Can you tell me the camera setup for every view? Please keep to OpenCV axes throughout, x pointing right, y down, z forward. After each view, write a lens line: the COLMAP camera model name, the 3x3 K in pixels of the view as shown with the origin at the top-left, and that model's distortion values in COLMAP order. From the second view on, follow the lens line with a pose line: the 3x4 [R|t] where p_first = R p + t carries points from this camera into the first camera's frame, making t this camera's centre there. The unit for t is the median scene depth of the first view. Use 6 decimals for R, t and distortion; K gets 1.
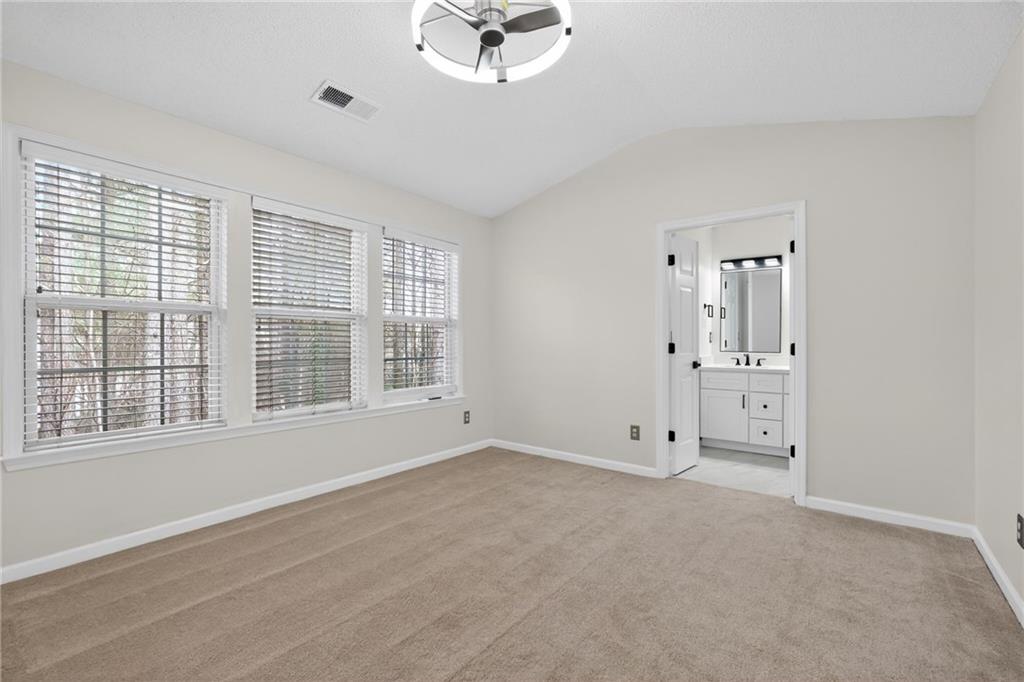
lens RADIAL K [[455.5, 0, 512.9], [0, 455.5, 335.8], [0, 0, 1]] dist [-0.007426, 0.002363]
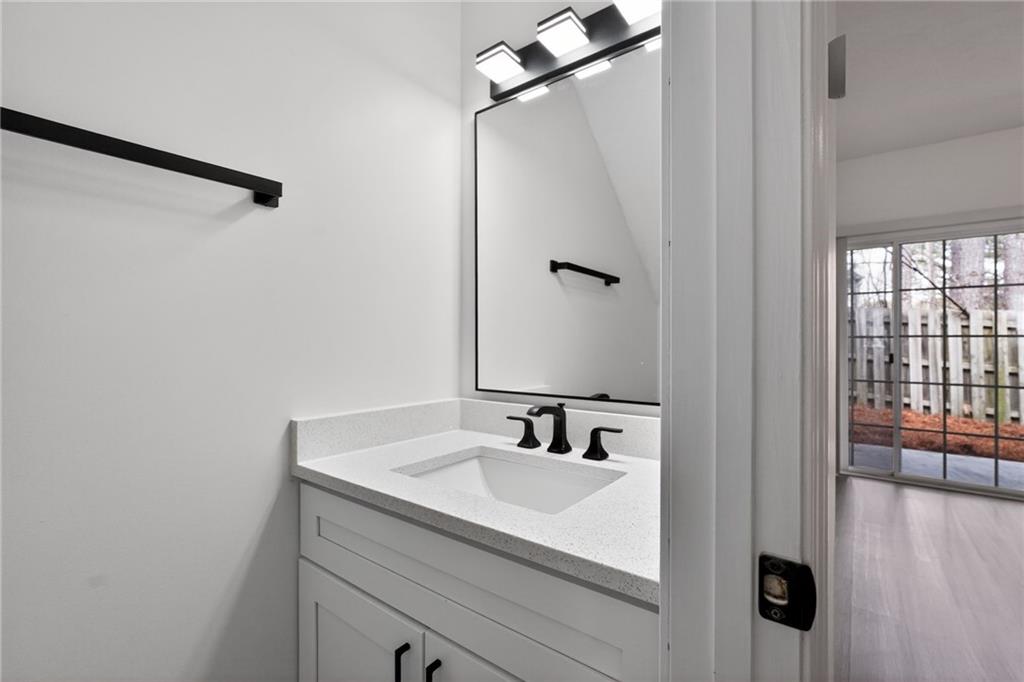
lens RADIAL K [[447.7, 0, 514.3], [0, 447.7, 330.1], [0, 0, 1]] dist [0.000332, -0.000127]
pose [[0.999971, -0.004708, -0.006050, 0.491574], [0.004636, 0.999919, -0.011855, 0.003686], [0.006105, 0.011827, 0.999911, 0.759136]]
